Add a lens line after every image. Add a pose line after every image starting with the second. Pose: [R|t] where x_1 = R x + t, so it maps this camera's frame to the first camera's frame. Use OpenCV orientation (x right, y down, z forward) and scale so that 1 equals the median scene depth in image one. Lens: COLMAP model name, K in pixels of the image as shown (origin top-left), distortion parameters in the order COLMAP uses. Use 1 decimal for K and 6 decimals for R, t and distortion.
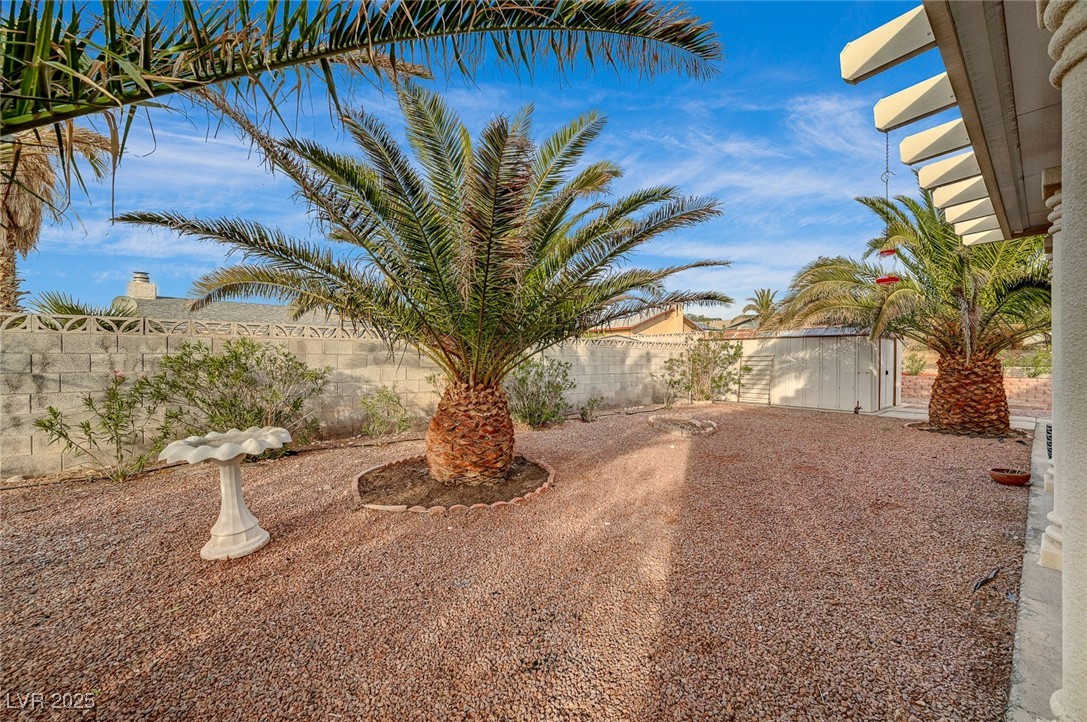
lens RADIAL K [[426.1, 0, 540.4], [0, 426.1, 357.0], [0, 0, 1]] dist [0.000064, -0.000569]
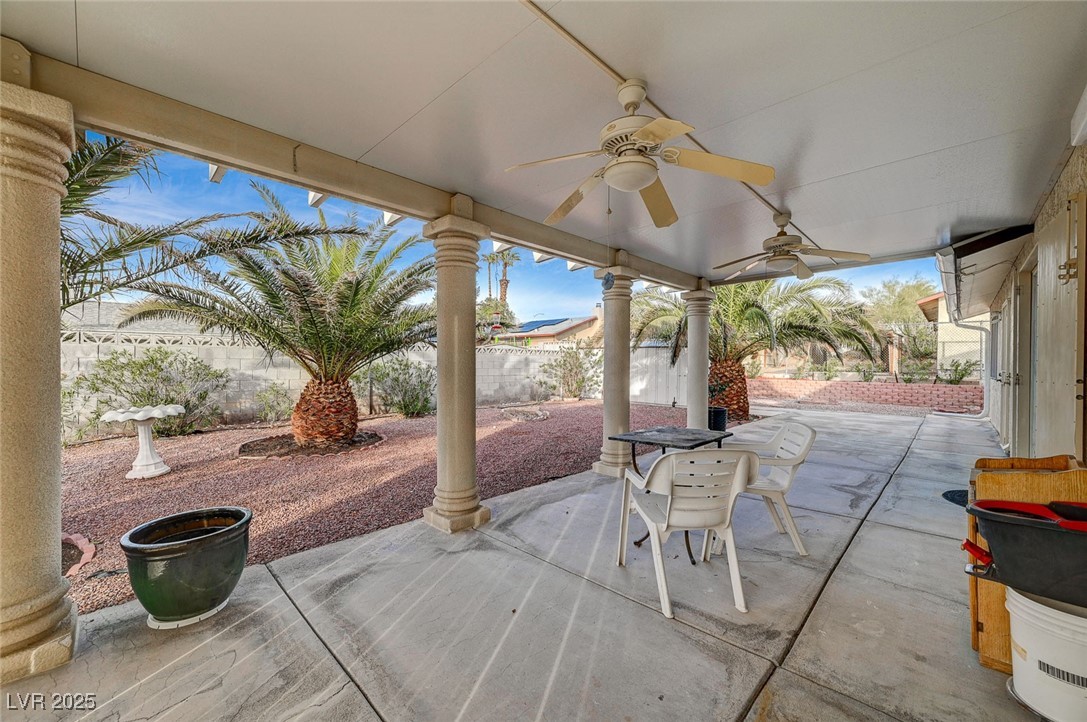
lens RADIAL K [[426.1, 0, 536.5], [0, 426.1, 362.1], [0, 0, 1]] dist [0.000064, -0.000569]
pose [[0.995247, 0.007800, 0.097070, 0.350260], [-0.008204, 0.999959, 0.003765, -0.010233], [-0.097036, -0.004544, 0.995270, -0.446476]]
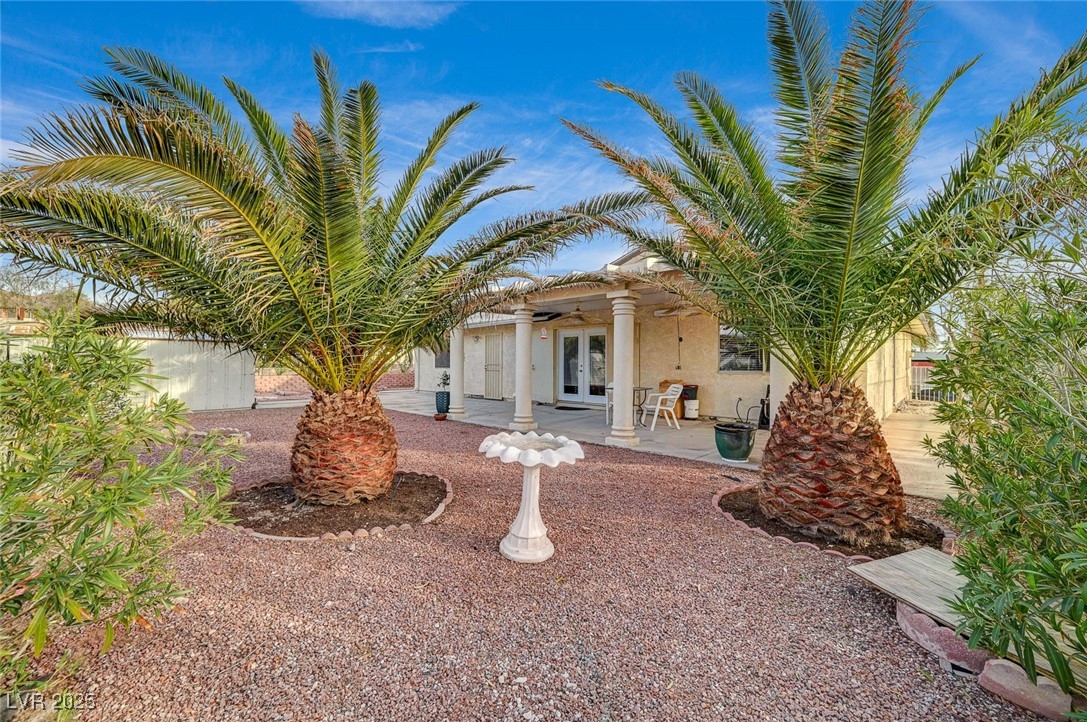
lens RADIAL K [[426.1, 0, 542.6], [0, 426.1, 362.1], [0, 0, 1]] dist [0.000064, -0.000569]
pose [[-0.100883, 0.001289, 0.994898, -0.919851], [-0.007748, 0.999968, -0.002081, -0.001577], [-0.994868, -0.007918, -0.100869, 0.563730]]
